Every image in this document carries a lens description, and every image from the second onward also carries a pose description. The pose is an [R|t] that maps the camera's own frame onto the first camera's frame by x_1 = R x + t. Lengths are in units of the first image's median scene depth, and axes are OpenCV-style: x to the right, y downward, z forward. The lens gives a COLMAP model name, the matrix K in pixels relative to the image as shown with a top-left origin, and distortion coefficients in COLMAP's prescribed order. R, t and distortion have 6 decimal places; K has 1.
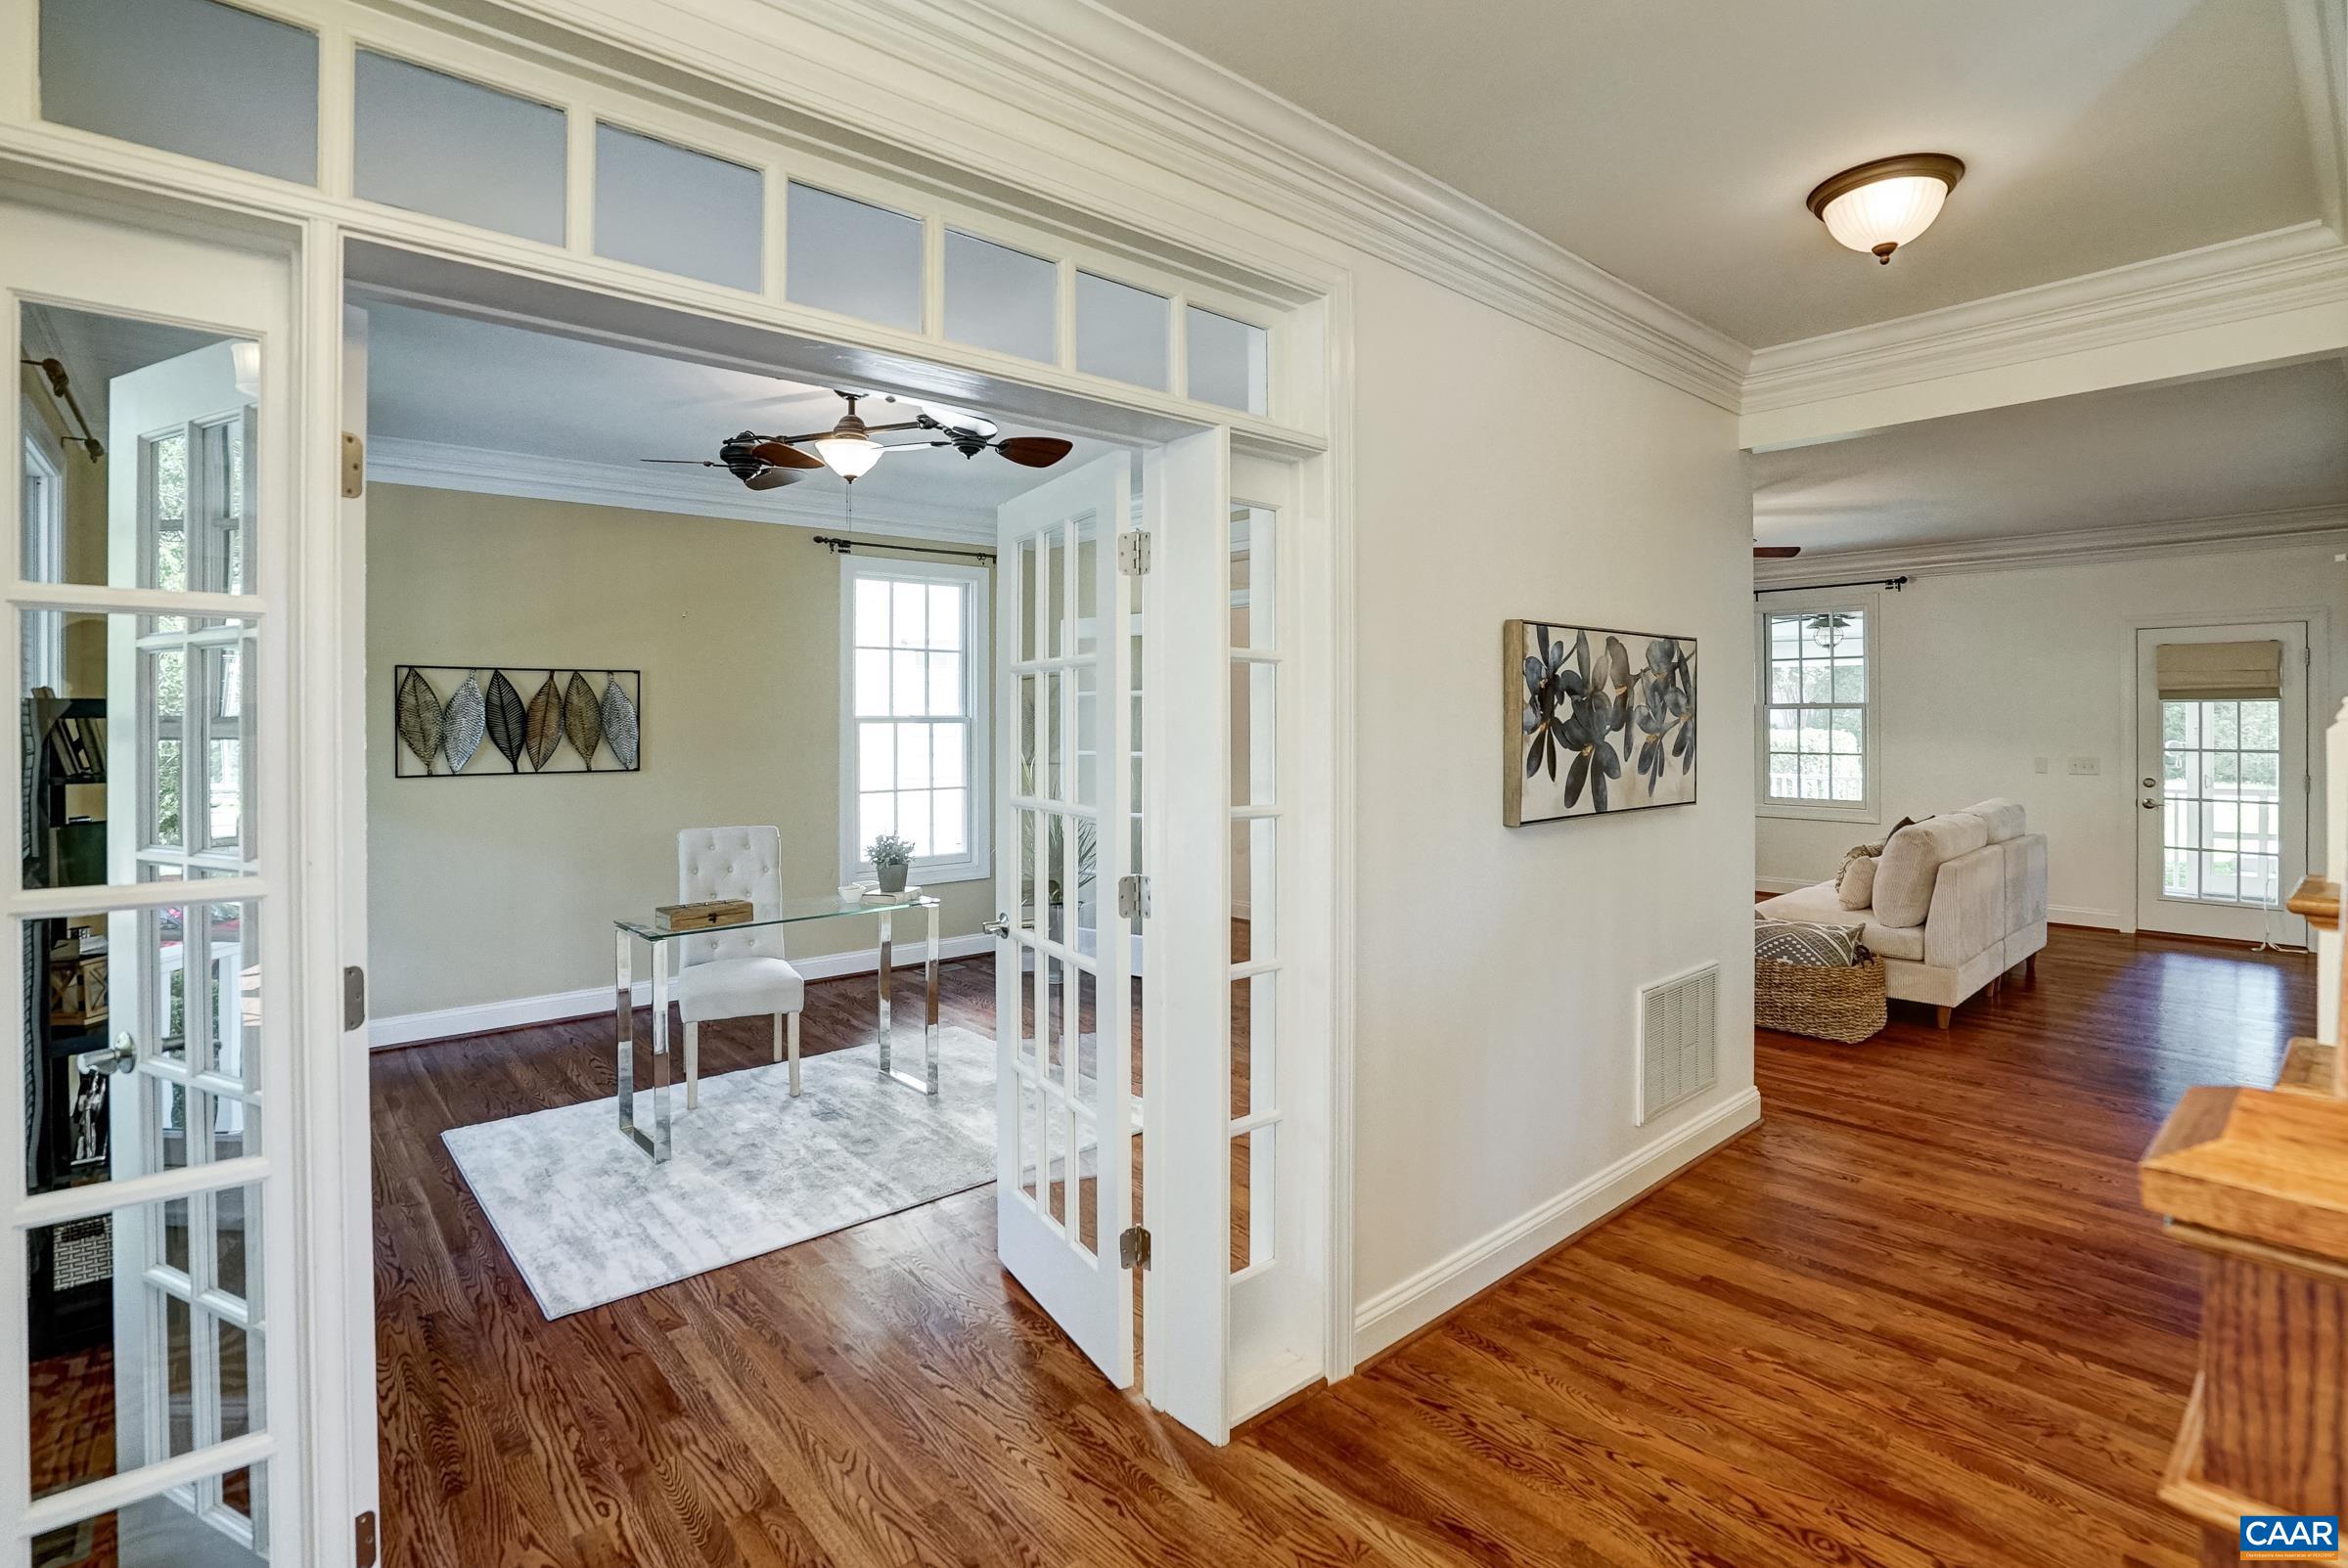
lens RADIAL K [[1113.3, 0, 1139.6], [0, 1113.3, 724.9], [0, 0, 1]] dist [-0.057736, 0.019928]
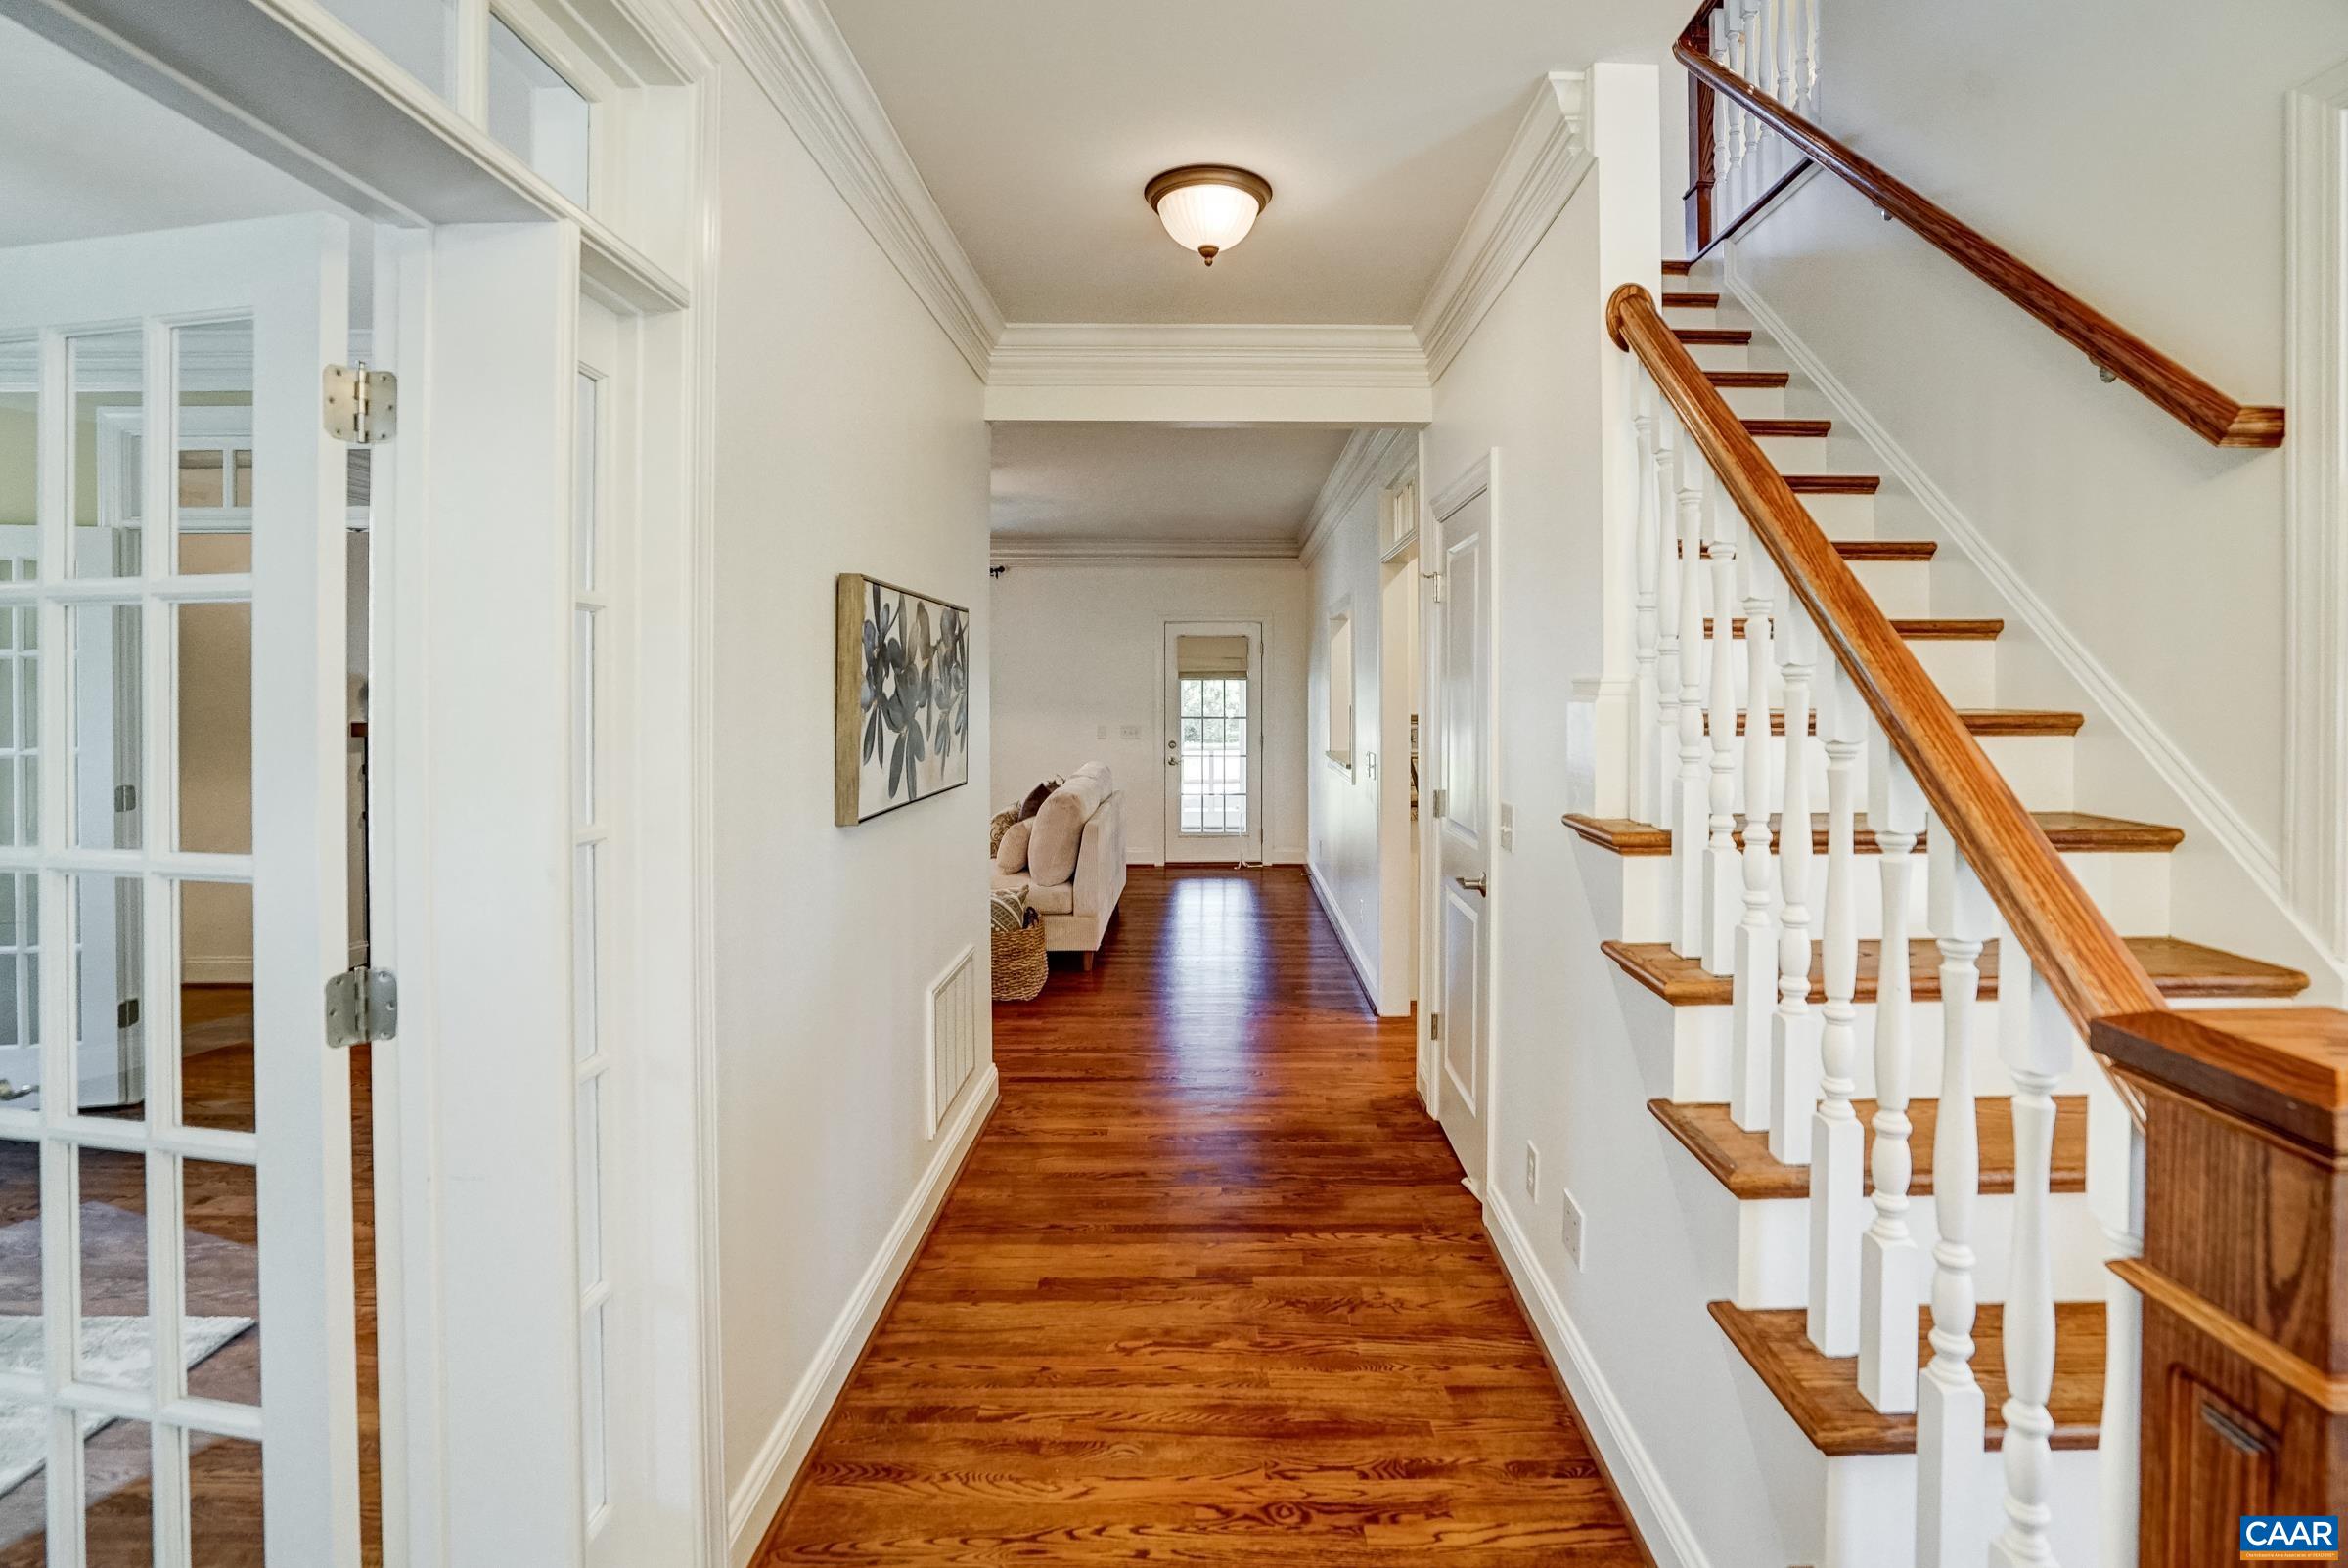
lens RADIAL K [[1136.8, 0, 1178.4], [0, 1136.8, 701.2], [0, 0, 1]] dist [-0.027219, 0.000834]
pose [[0.640664, -0.005808, 0.767799, -0.139875], [0.006905, 0.999975, 0.001802, -0.000197], [-0.767790, 0.004147, 0.640688, 0.242715]]
